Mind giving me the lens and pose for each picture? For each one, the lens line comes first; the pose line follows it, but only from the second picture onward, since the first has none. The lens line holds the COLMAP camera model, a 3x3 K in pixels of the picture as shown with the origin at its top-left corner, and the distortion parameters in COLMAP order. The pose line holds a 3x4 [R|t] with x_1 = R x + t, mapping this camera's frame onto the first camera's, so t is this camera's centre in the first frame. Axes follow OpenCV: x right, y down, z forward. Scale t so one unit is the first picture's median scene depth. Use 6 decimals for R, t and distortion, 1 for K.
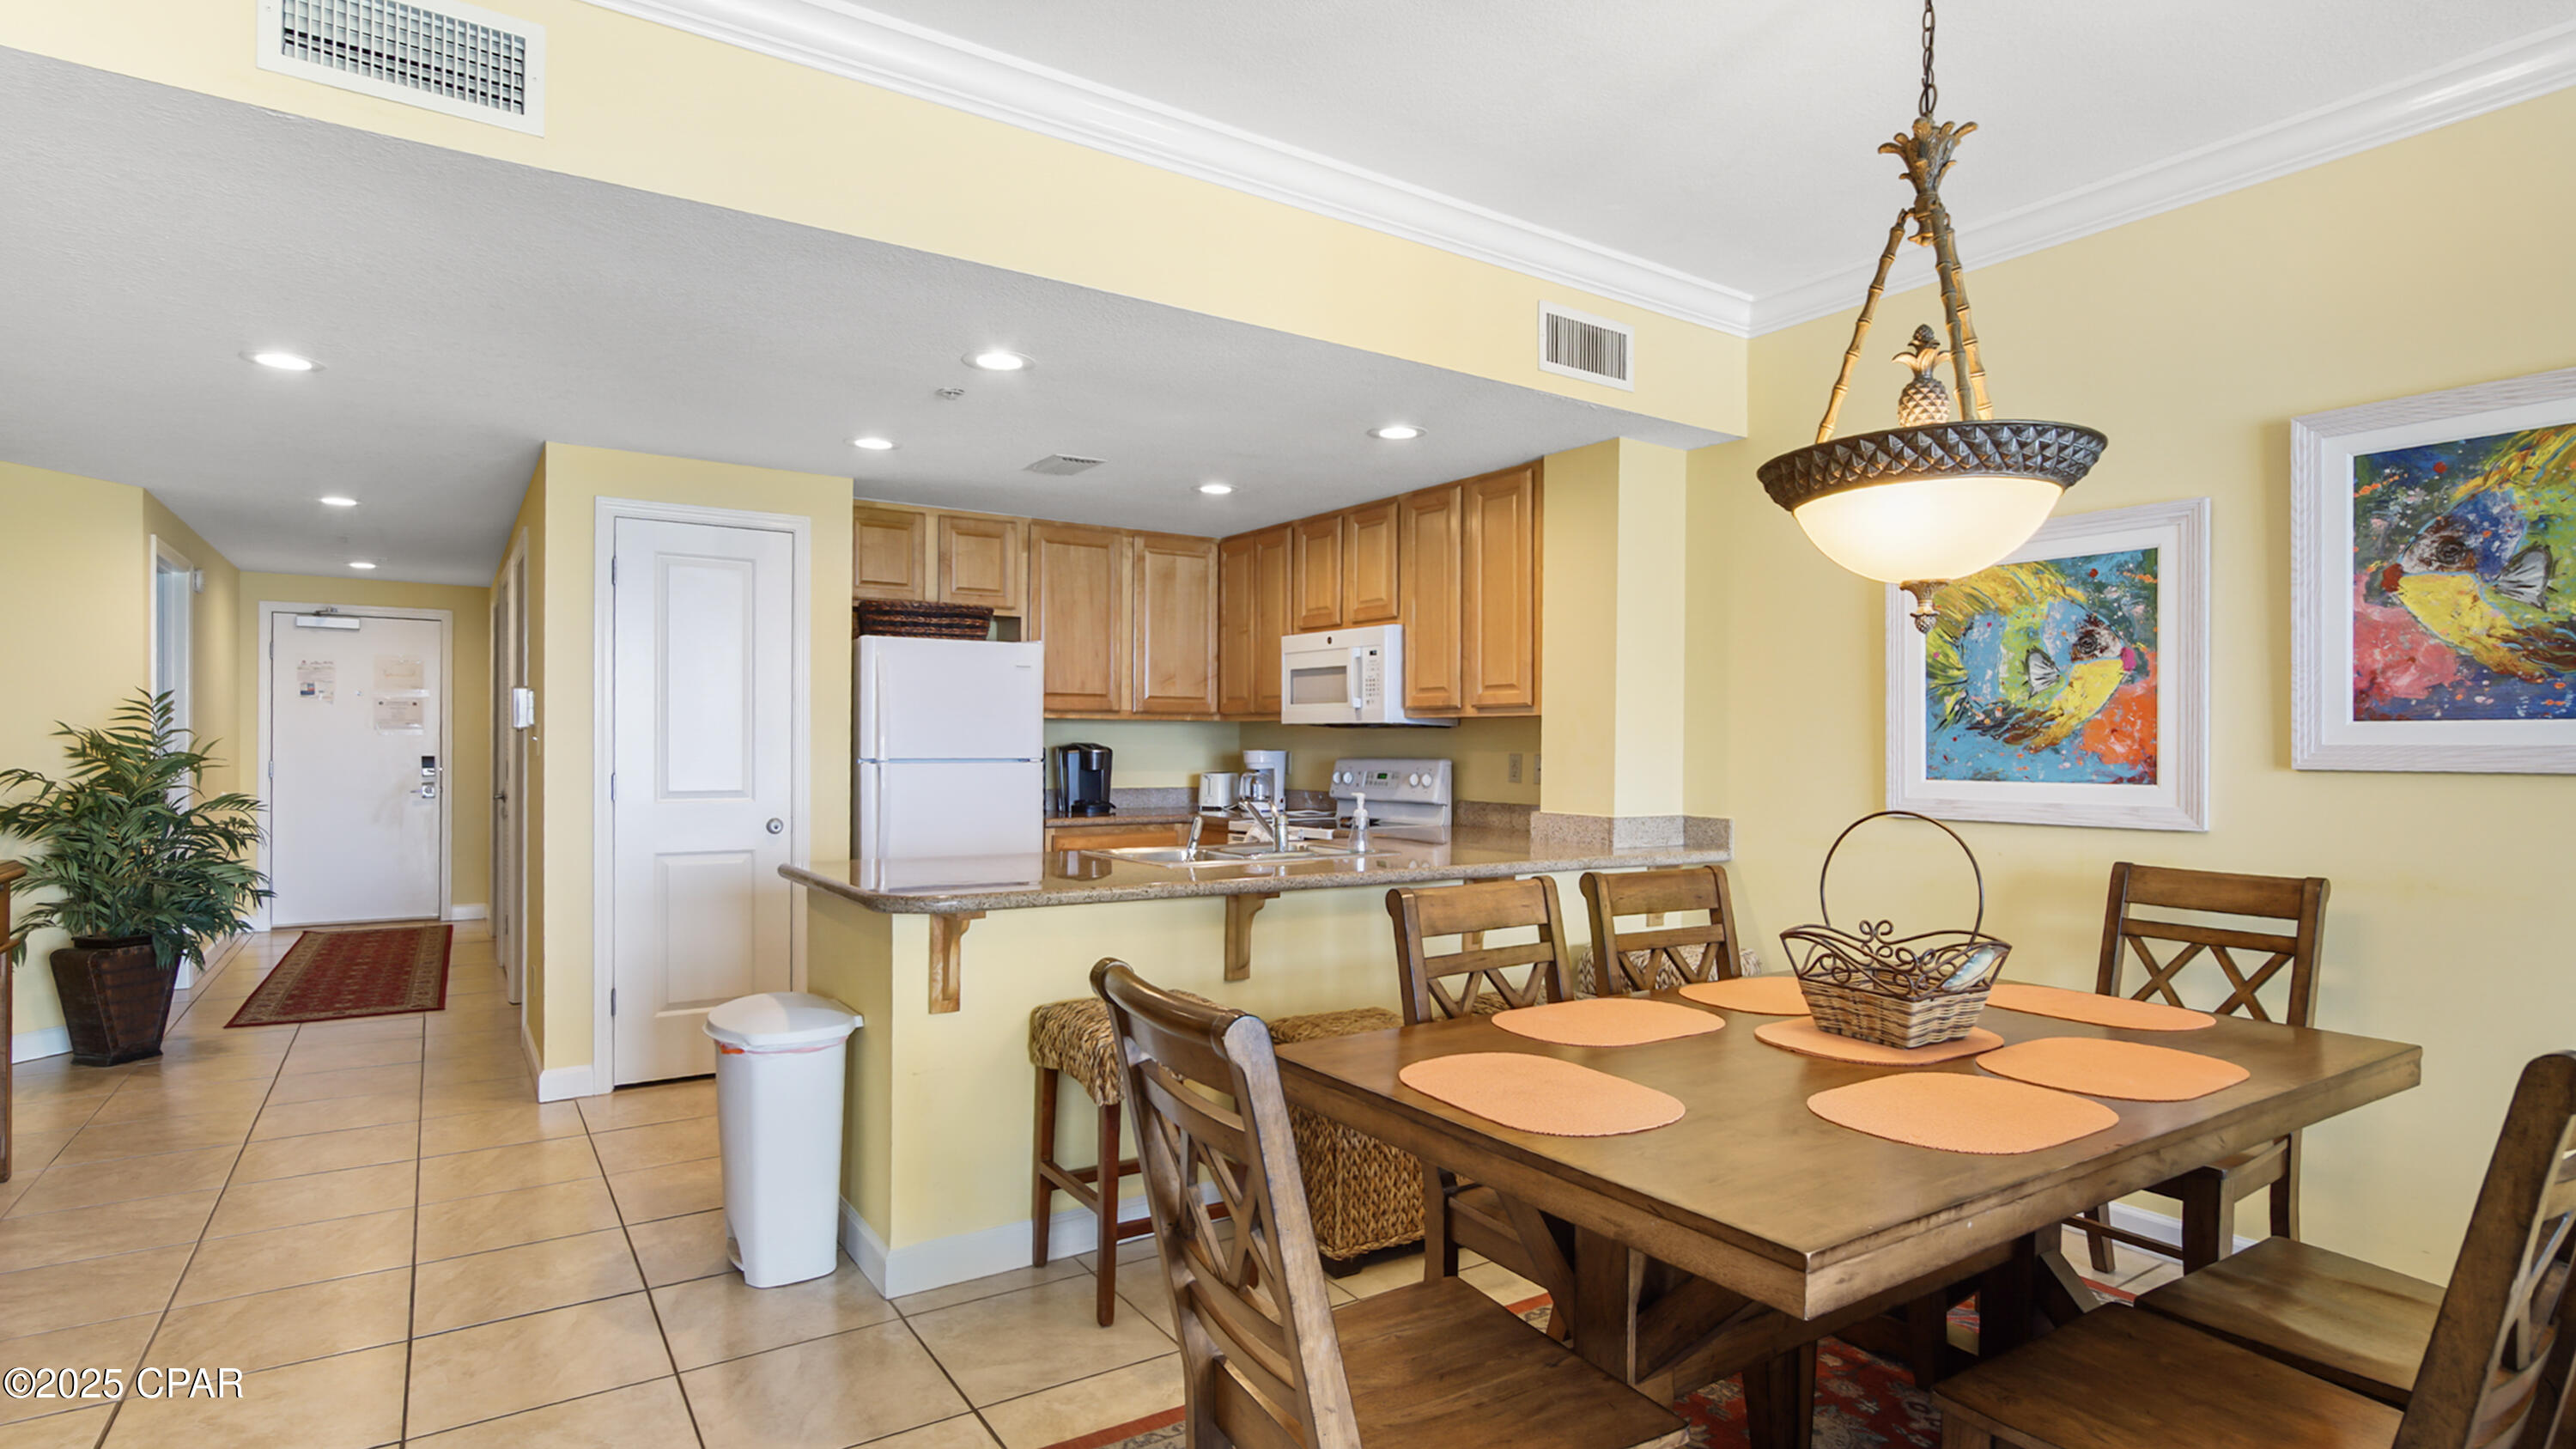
lens RADIAL K [[1276.2, 0, 1278.3], [0, 1276.2, 752.1], [0, 0, 1]] dist [-0.004500, 0.000542]
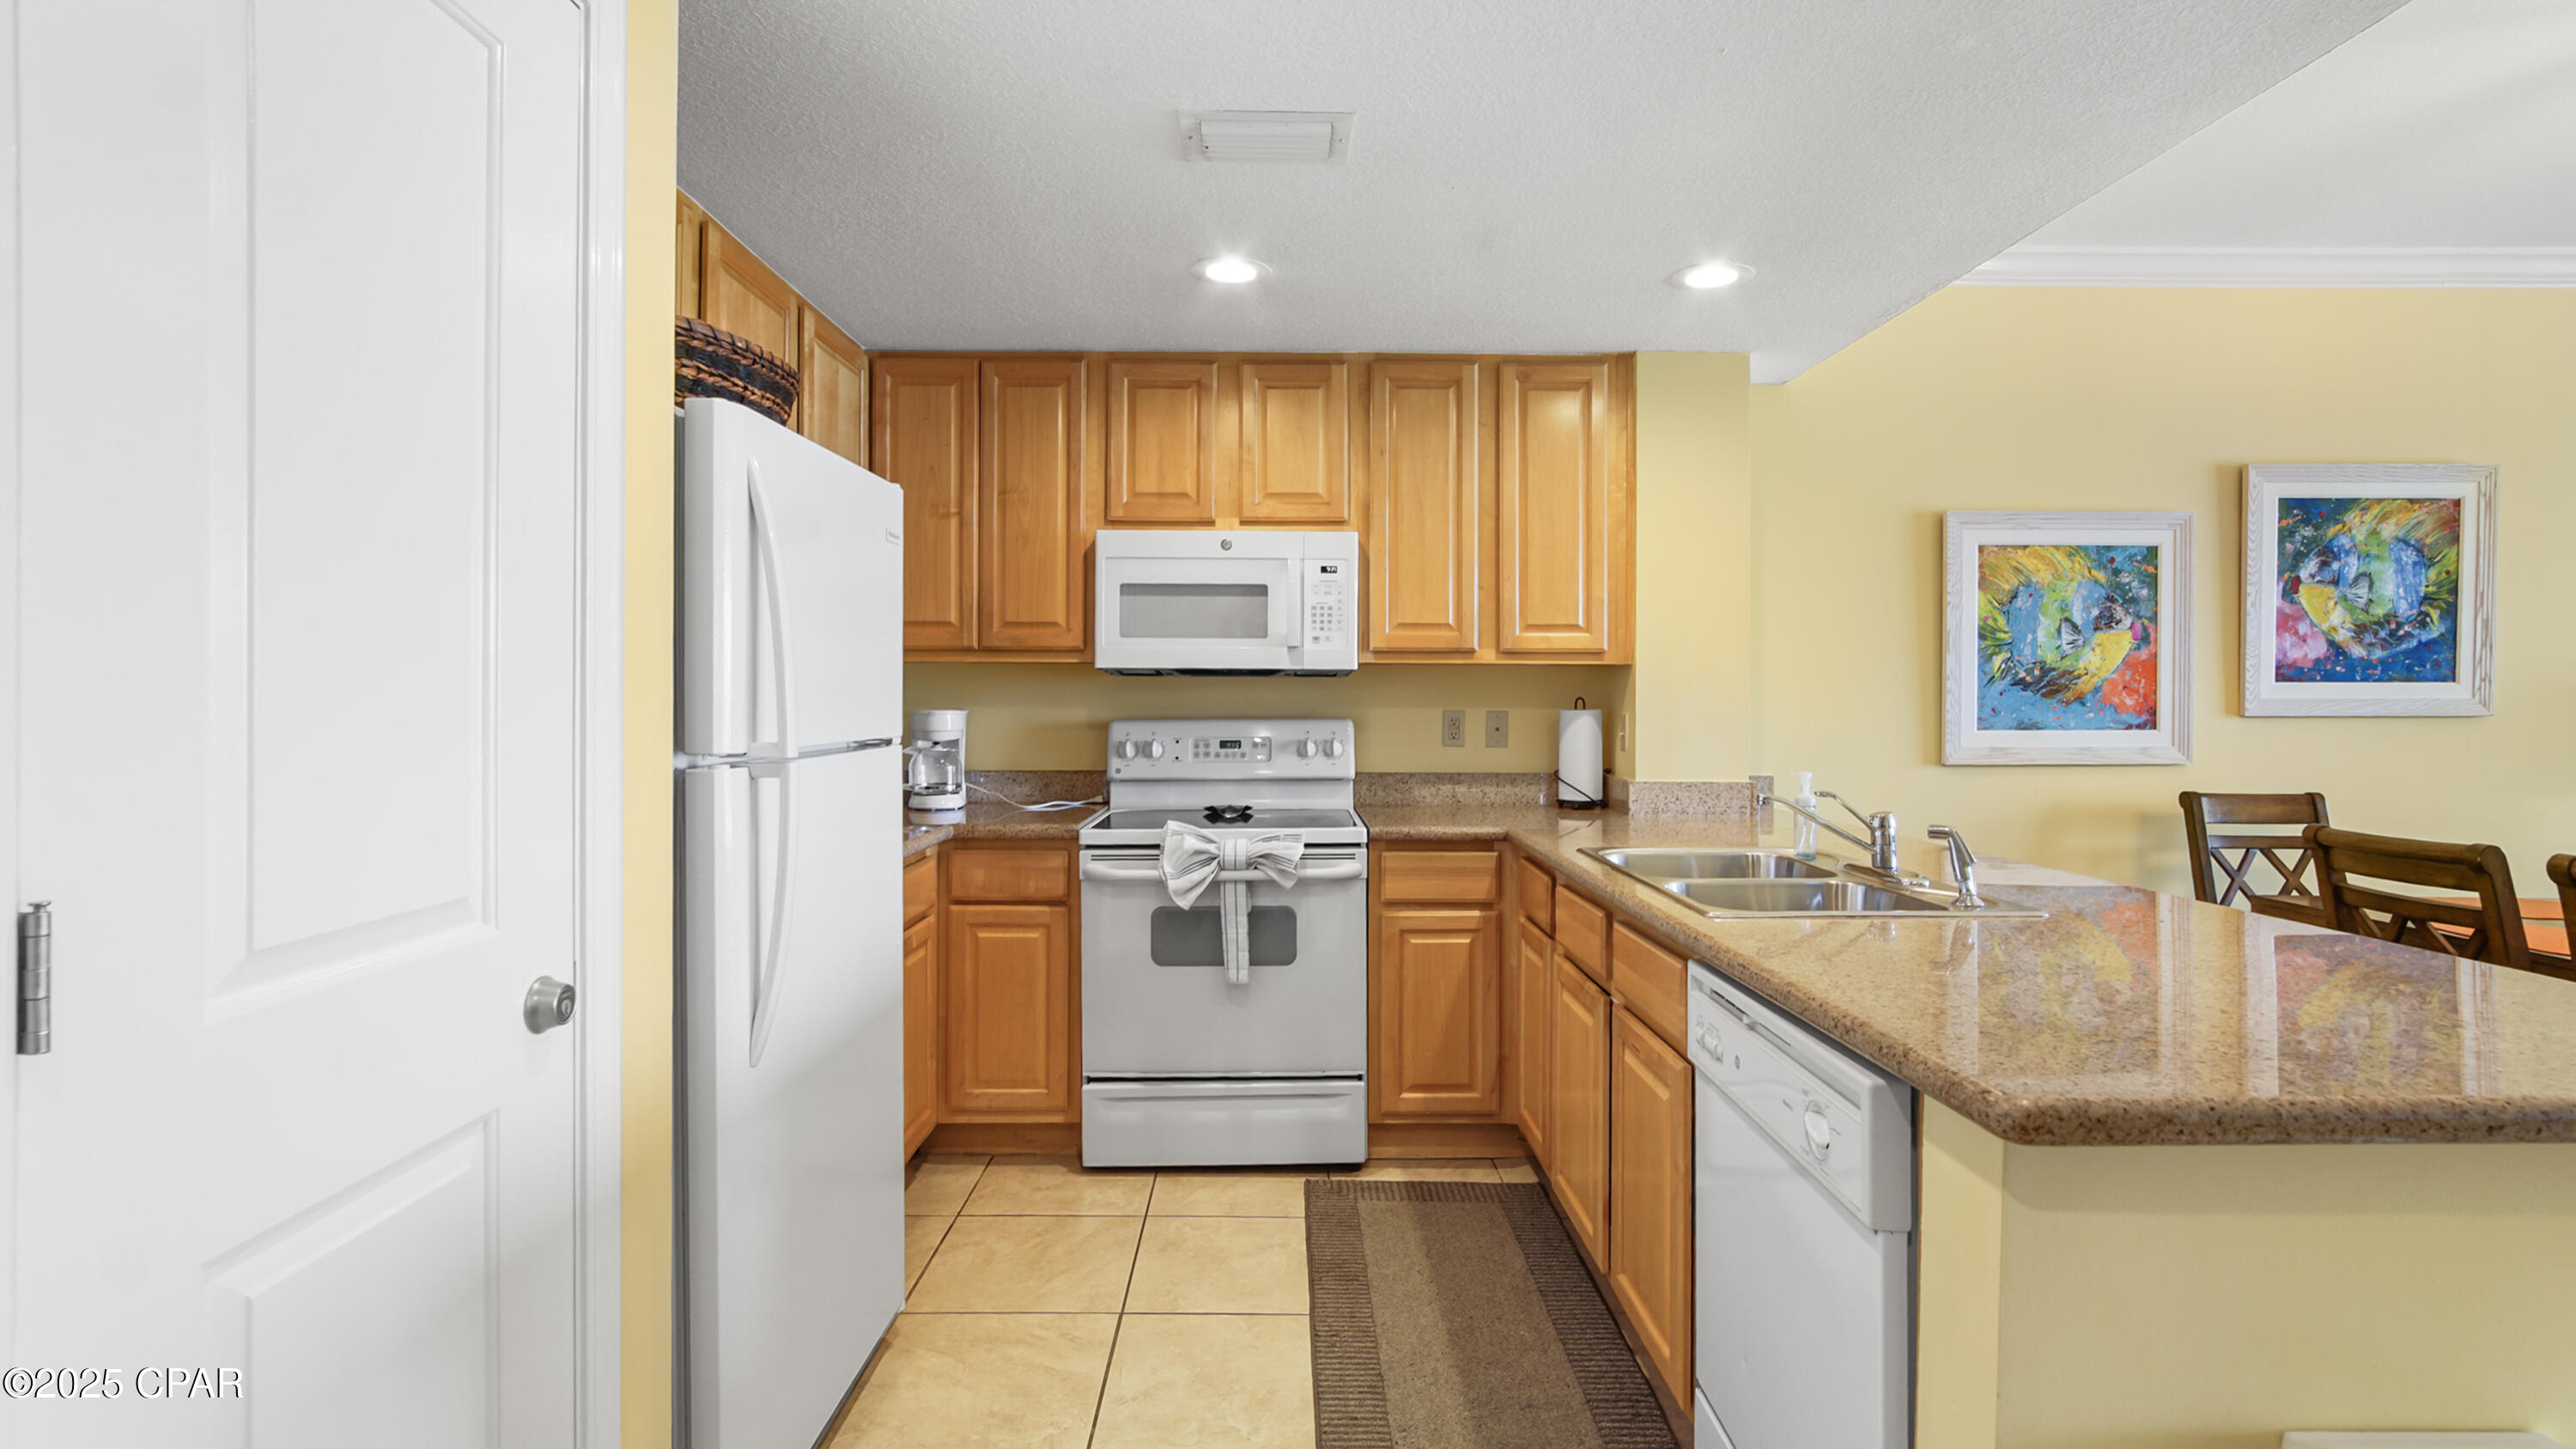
lens RADIAL K [[1204.6, 0, 1286.6], [0, 1204.6, 697.9], [0, 0, 1]] dist [-0.003963, 0.000911]
pose [[0.538989, -0.007469, 0.842280, -0.520676], [0.005752, 0.999970, 0.005186, -0.011407], [-0.842293, 0.002050, 0.539016, 0.696359]]
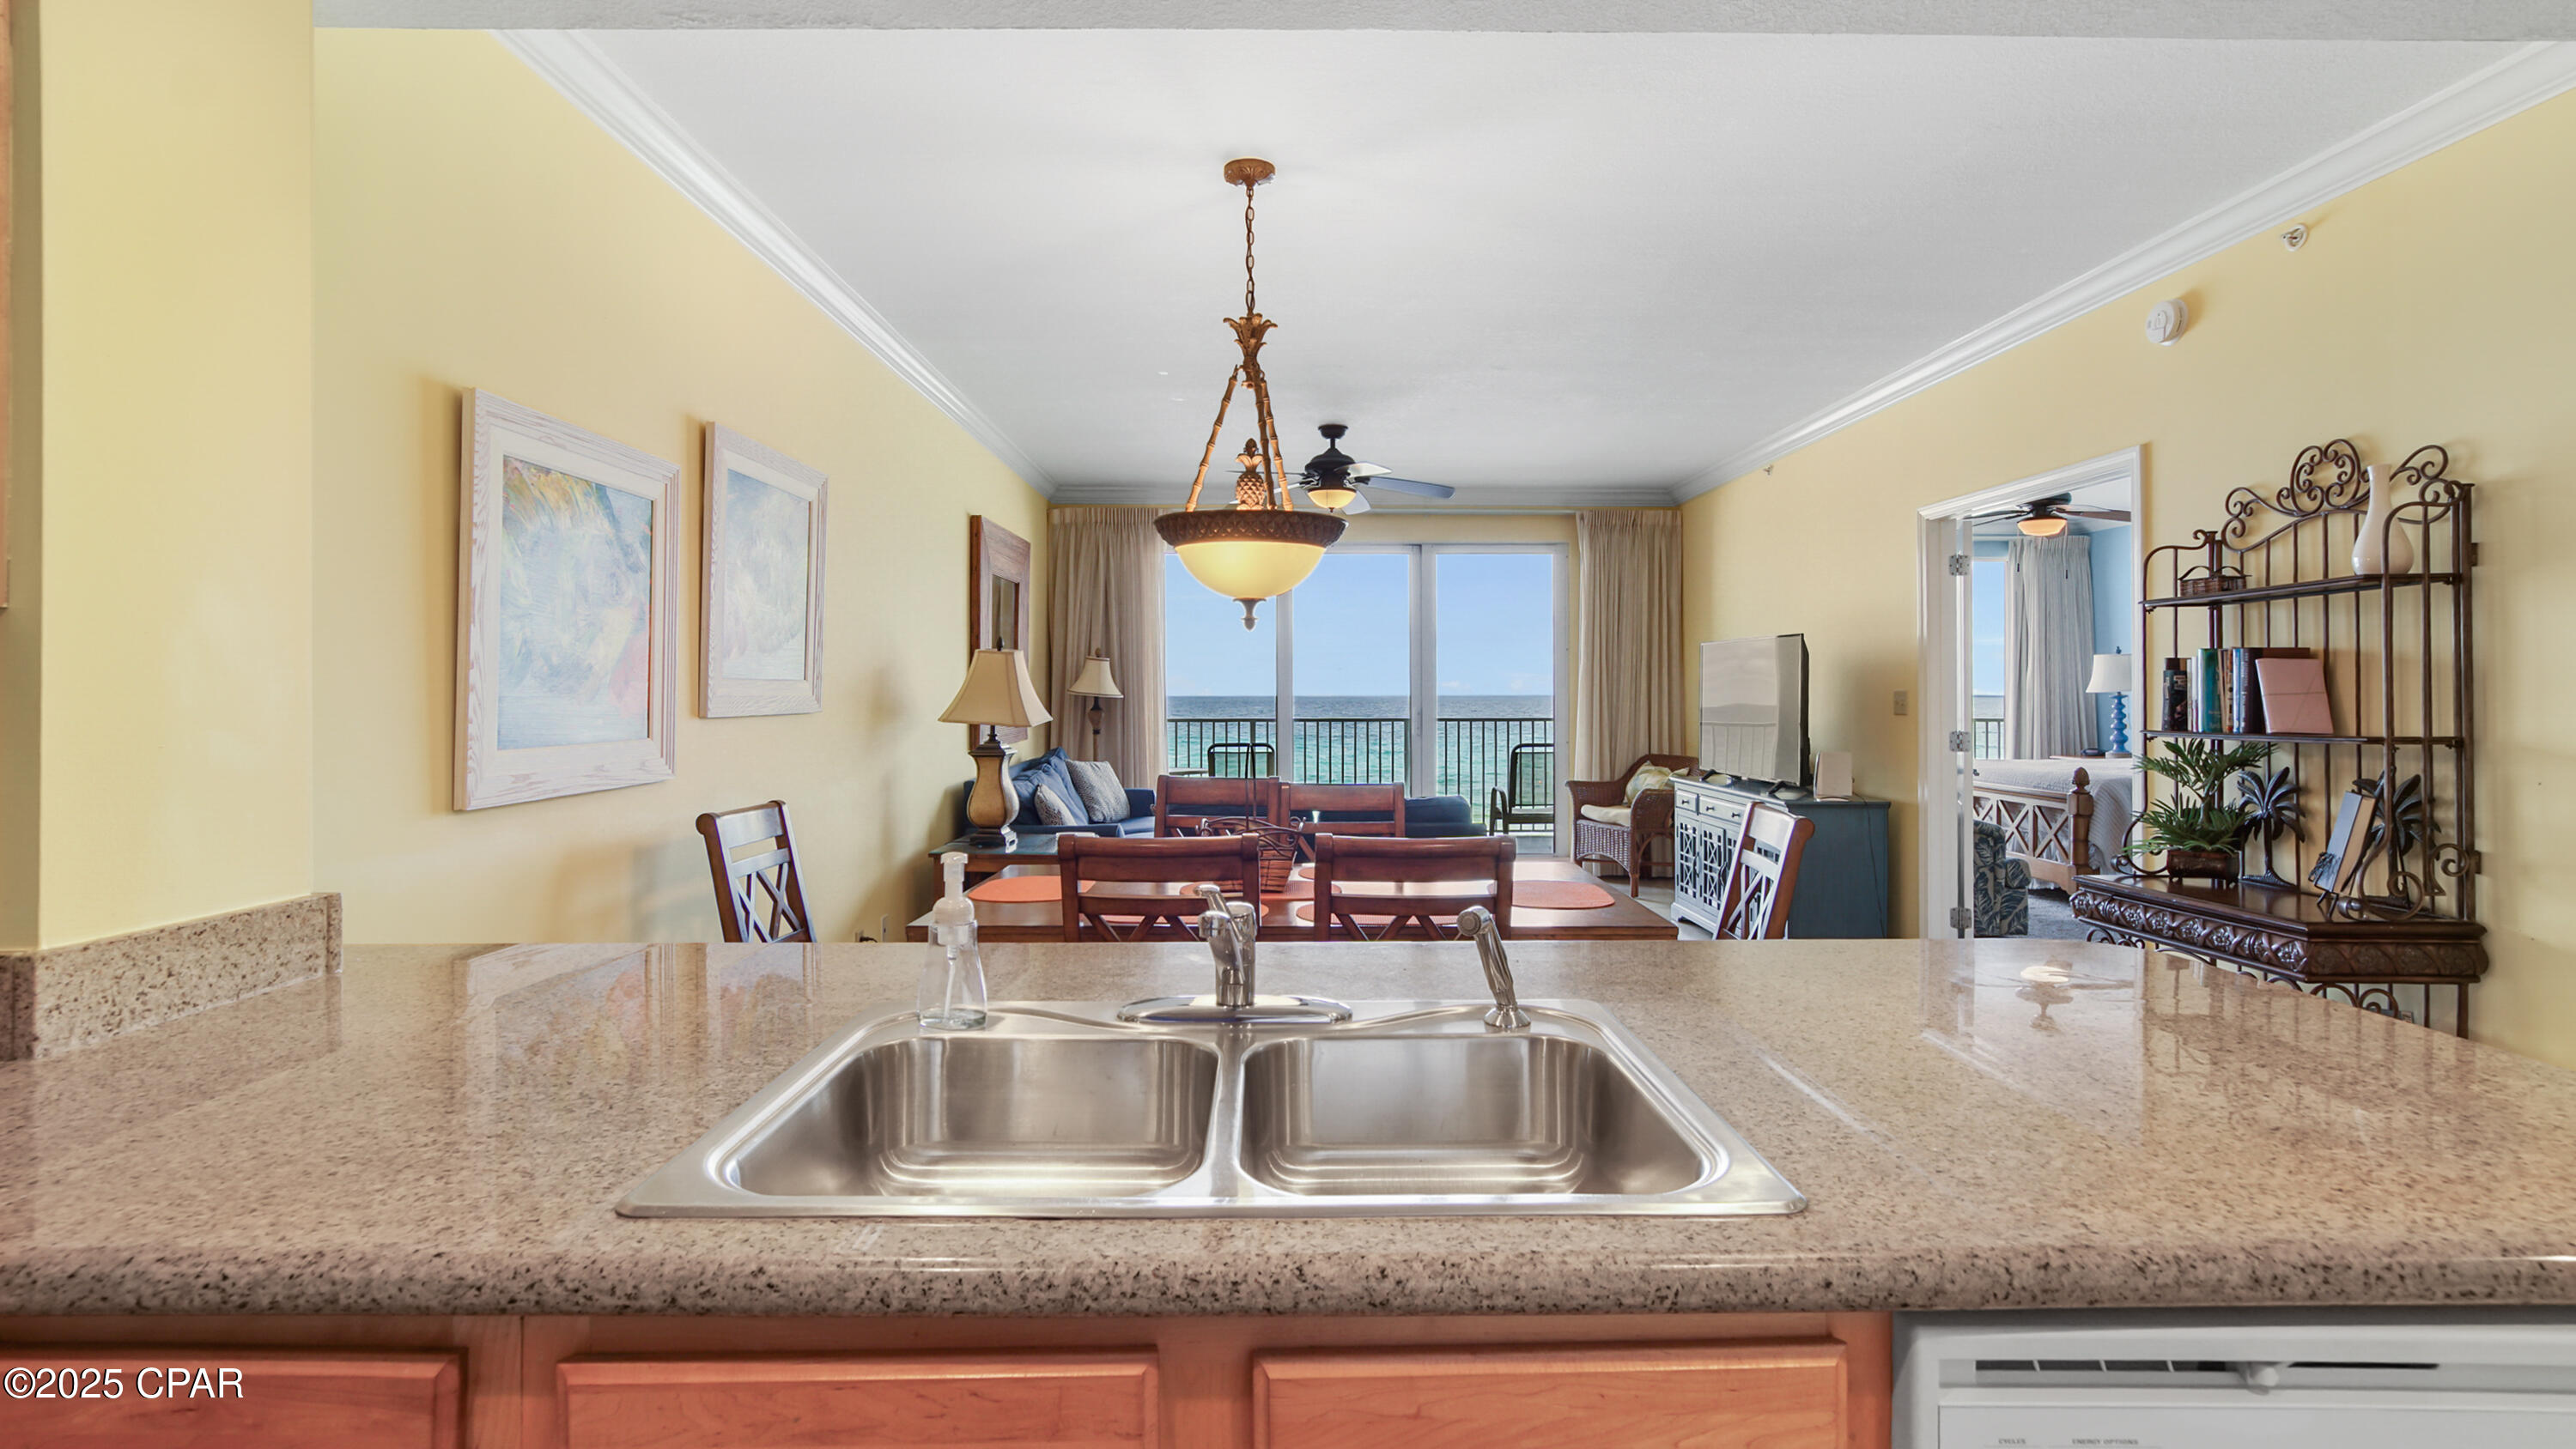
lens RADIAL K [[1186.6, 0, 1280.3], [0, 1186.6, 681.2], [0, 0, 1]] dist [-0.000481, -0.000011]
pose [[-0.833952, -0.001439, 0.551835, -0.151830], [-0.002409, 0.999997, -0.001034, -0.011775], [-0.551831, -0.002192, -0.833953, 0.965474]]
